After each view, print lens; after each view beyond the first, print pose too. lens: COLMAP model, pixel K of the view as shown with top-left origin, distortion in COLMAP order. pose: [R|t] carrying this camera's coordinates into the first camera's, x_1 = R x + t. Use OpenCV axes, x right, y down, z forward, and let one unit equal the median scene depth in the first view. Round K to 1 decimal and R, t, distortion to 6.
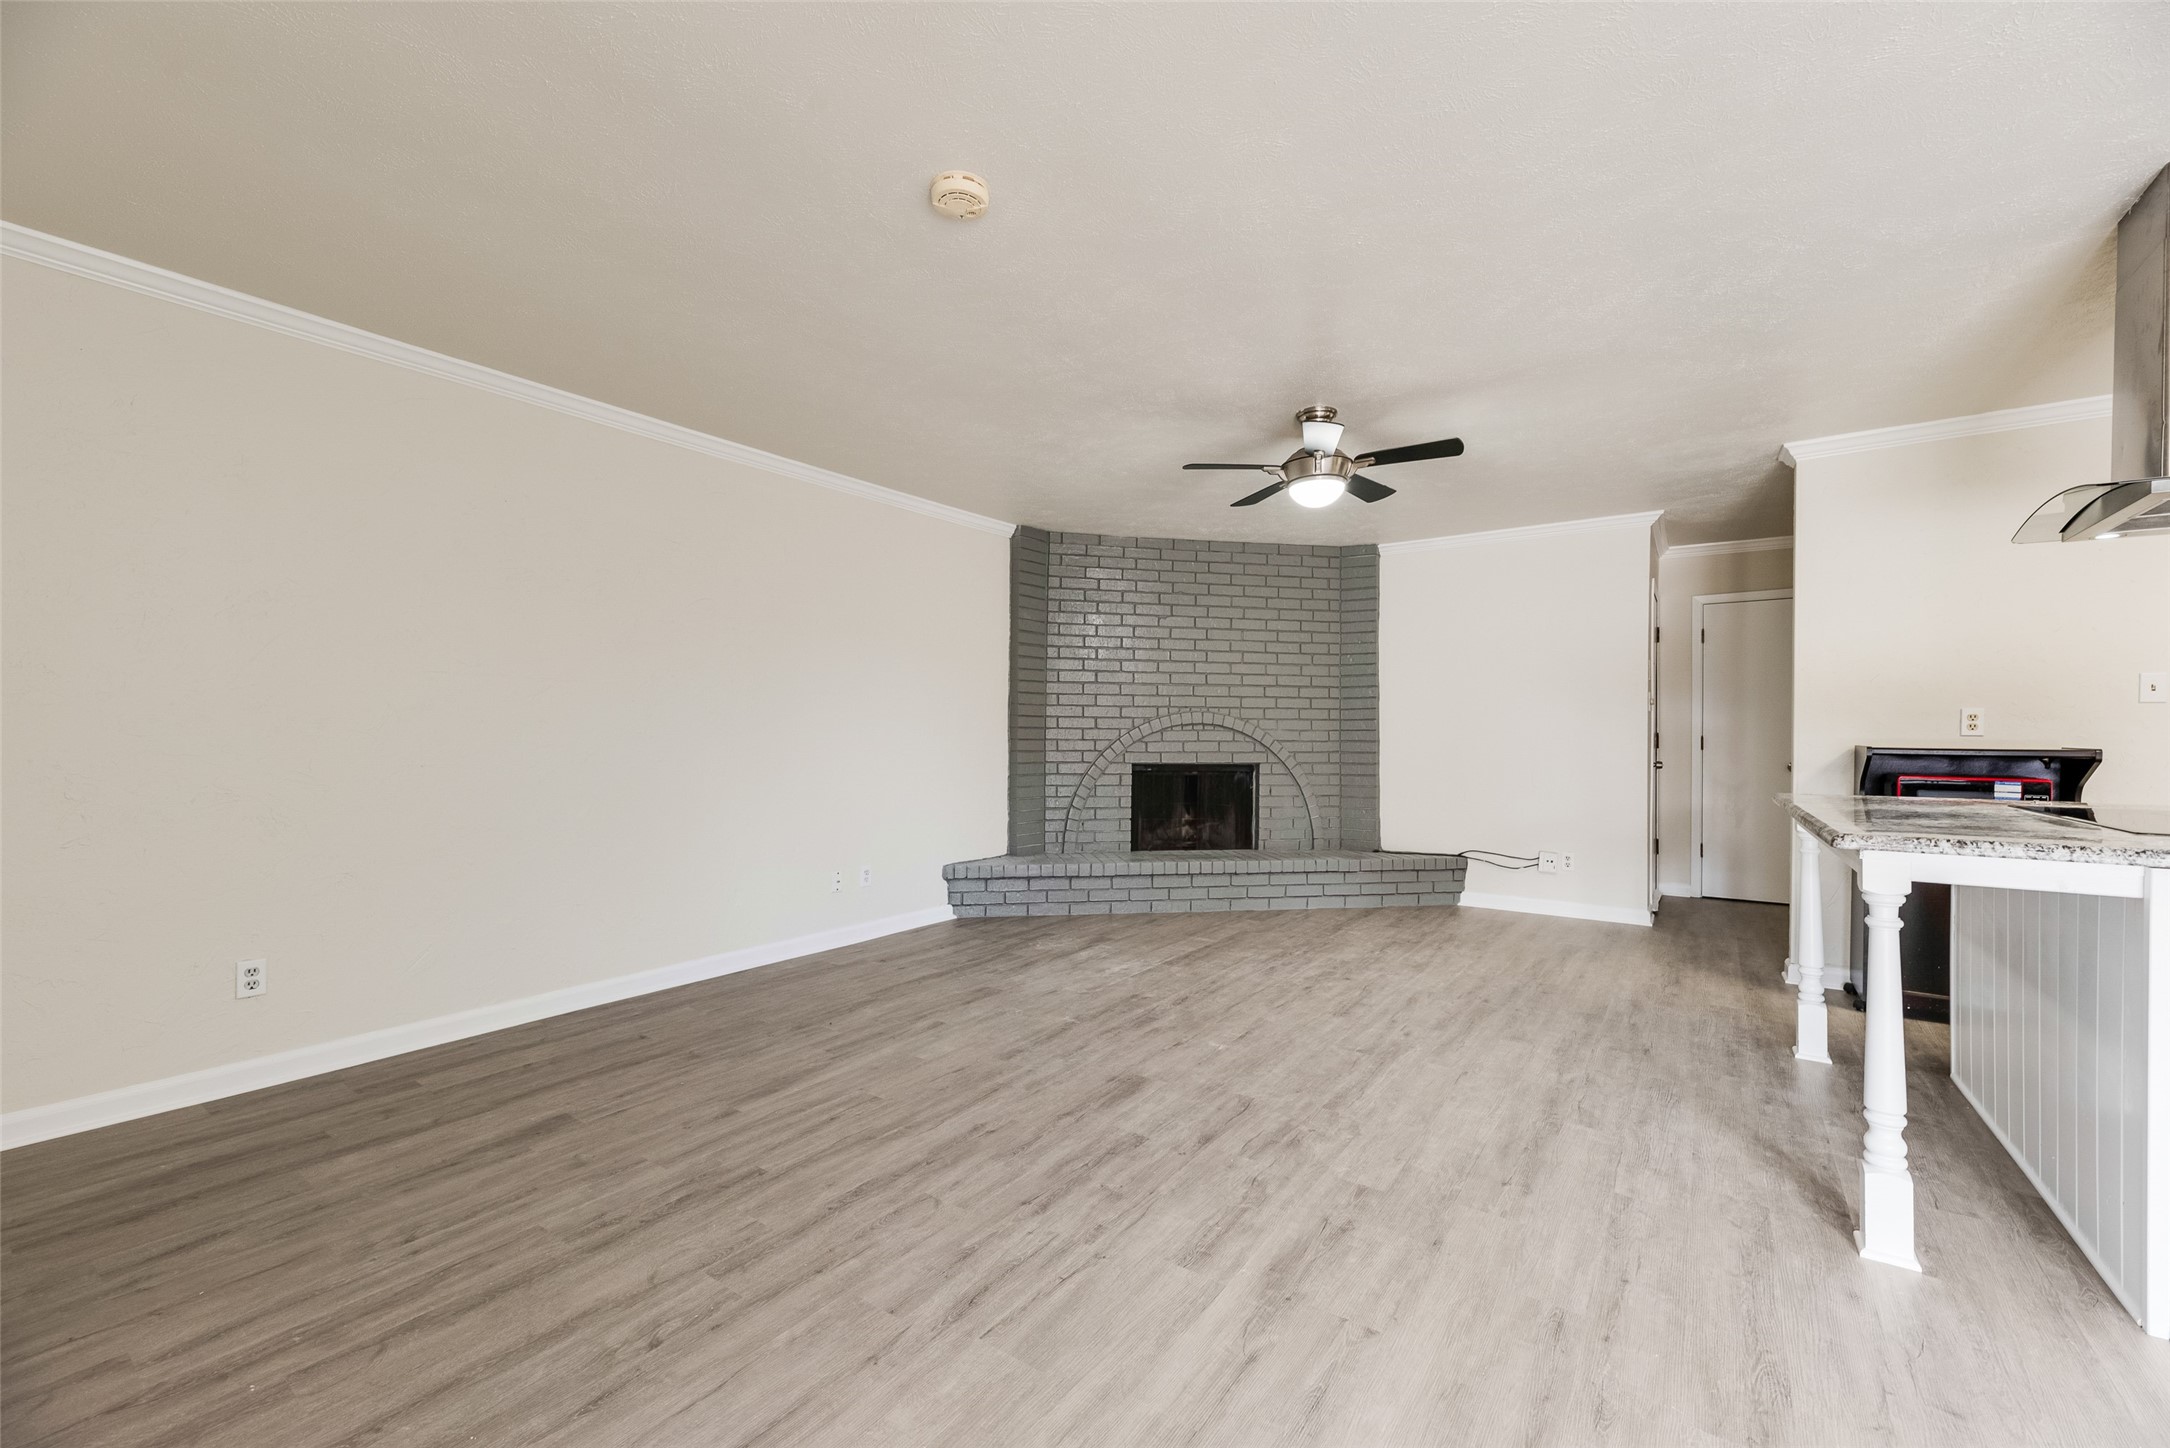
lens RADIAL K [[873.0, 0, 1087.3], [0, 873.0, 735.9], [0, 0, 1]] dist [0.002039, 0.000132]
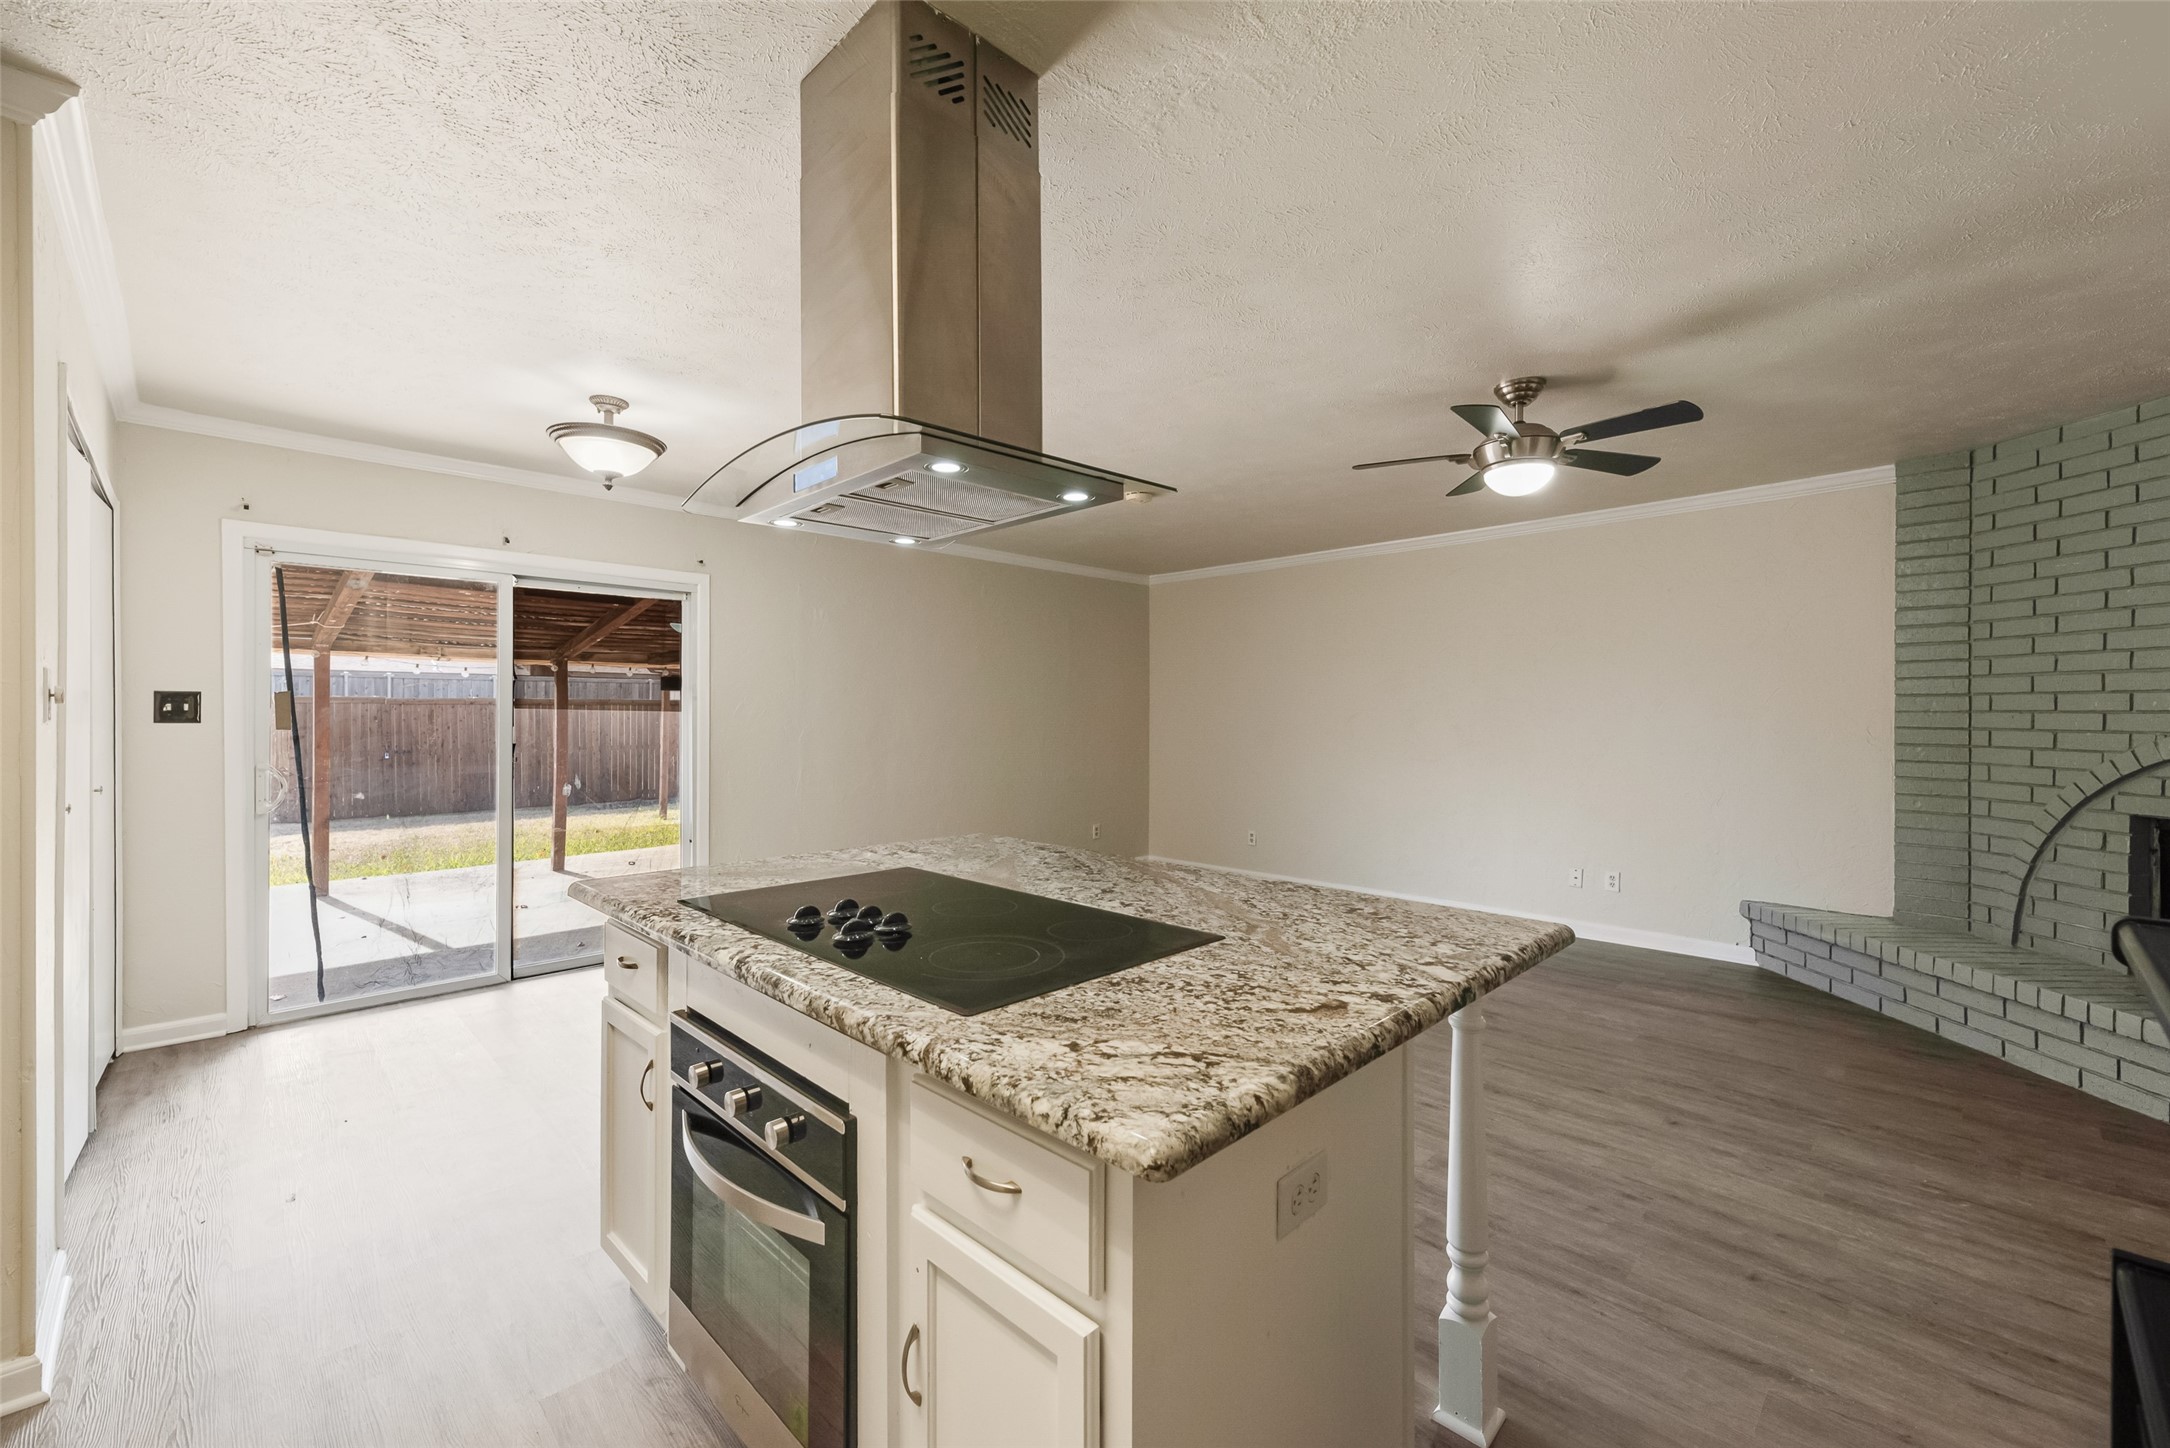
lens RADIAL K [[880.7, 0, 1086.5], [0, 880.7, 715.4], [0, 0, 1]] dist [0.003105, -0.000336]
pose [[-0.171231, -0.003524, -0.985225, 0.852482], [-0.005291, 0.999982, -0.002657, -0.031135], [0.985217, 0.004758, -0.171247, 0.529983]]
